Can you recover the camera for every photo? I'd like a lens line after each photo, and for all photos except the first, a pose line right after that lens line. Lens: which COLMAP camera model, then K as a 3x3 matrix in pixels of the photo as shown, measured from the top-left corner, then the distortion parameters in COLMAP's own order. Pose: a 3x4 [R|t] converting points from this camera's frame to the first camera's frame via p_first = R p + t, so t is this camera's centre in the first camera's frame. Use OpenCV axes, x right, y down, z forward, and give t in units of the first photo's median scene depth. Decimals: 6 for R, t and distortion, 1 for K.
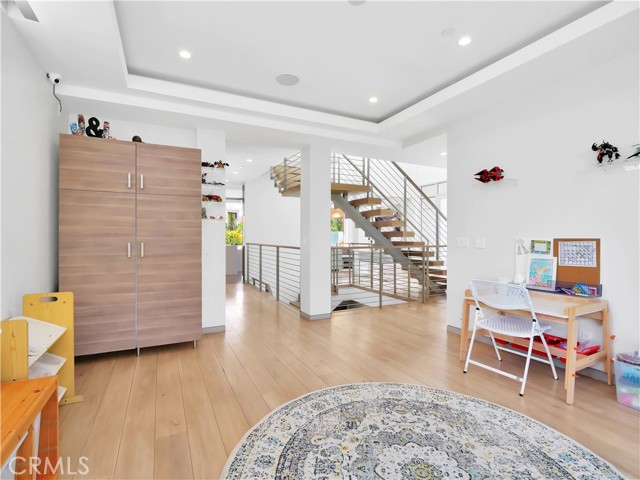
lens RADIAL K [[319.8, 0, 319.9], [0, 319.8, 239.3], [0, 0, 1]] dist [-0.008282, -0.001815]
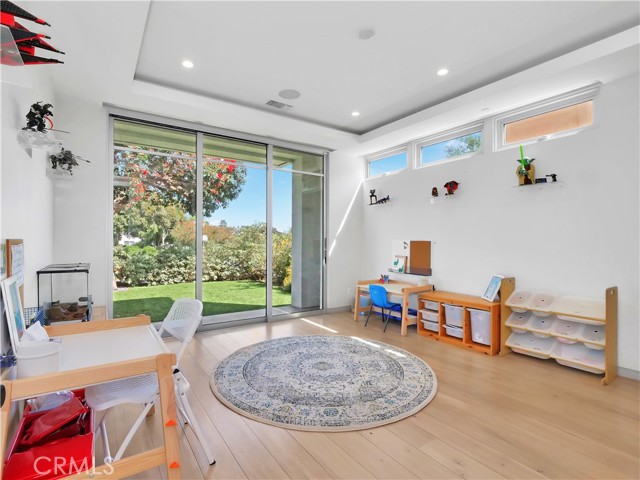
lens RADIAL K [[319.8, 0, 320.1], [0, 319.8, 241.8], [0, 0, 1]] dist [-0.008282, -0.001815]
pose [[-0.990714, -0.006787, -0.135794, 0.456901], [-0.007604, 0.999956, 0.005500, -0.006056], [0.135751, 0.006482, -0.990722, 2.182224]]
